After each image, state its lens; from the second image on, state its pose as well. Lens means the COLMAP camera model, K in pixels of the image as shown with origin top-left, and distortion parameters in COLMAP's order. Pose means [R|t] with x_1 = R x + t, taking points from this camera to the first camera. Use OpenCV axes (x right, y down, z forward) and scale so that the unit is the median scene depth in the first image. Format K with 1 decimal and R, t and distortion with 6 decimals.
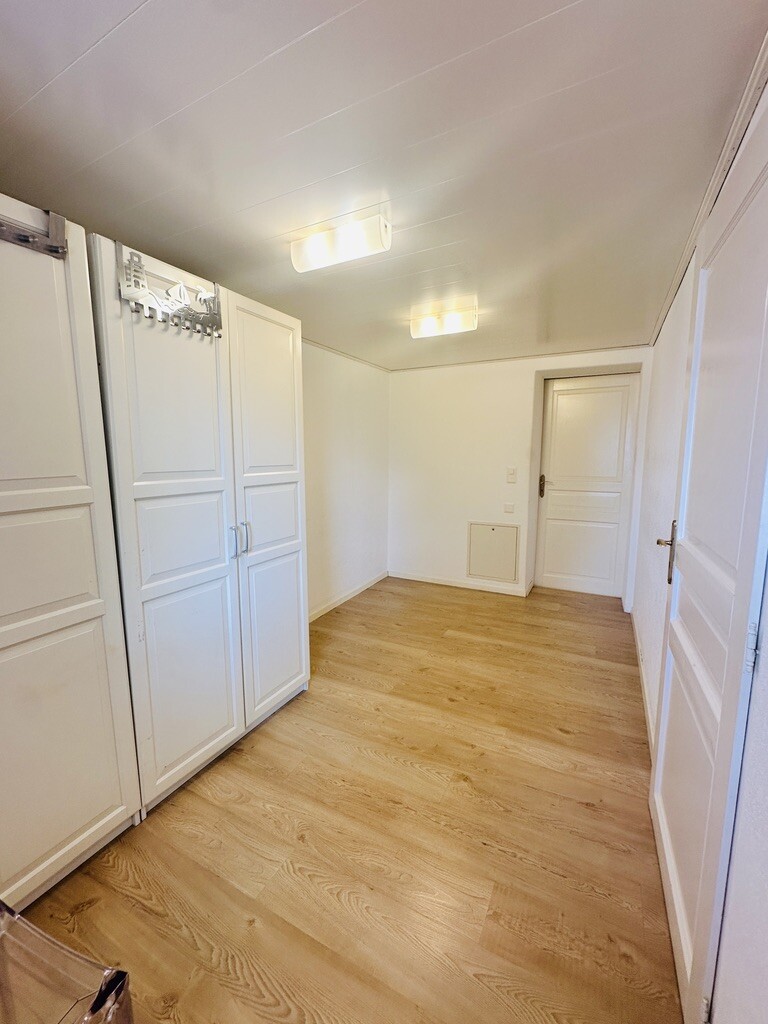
lens RADIAL K [[417.8, 0, 387.2], [0, 417.8, 508.9], [0, 0, 1]] dist [-0.004151, -0.000072]
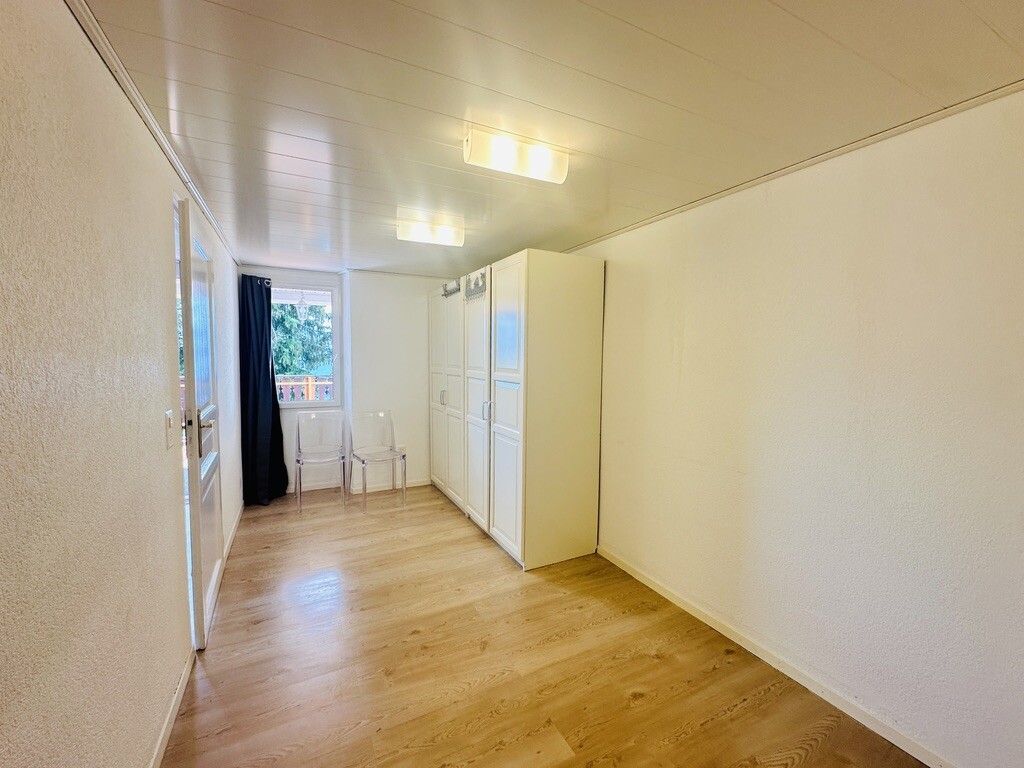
lens RADIAL K [[417.8, 0, 513.8], [0, 417.8, 382.3], [0, 0, 1]] dist [-0.004151, -0.000072]
pose [[-0.566011, 0.053873, -0.822635, 0.814895], [-0.122236, 0.981348, 0.148371, -0.254867], [0.815285, 0.184535, -0.548869, 1.706422]]
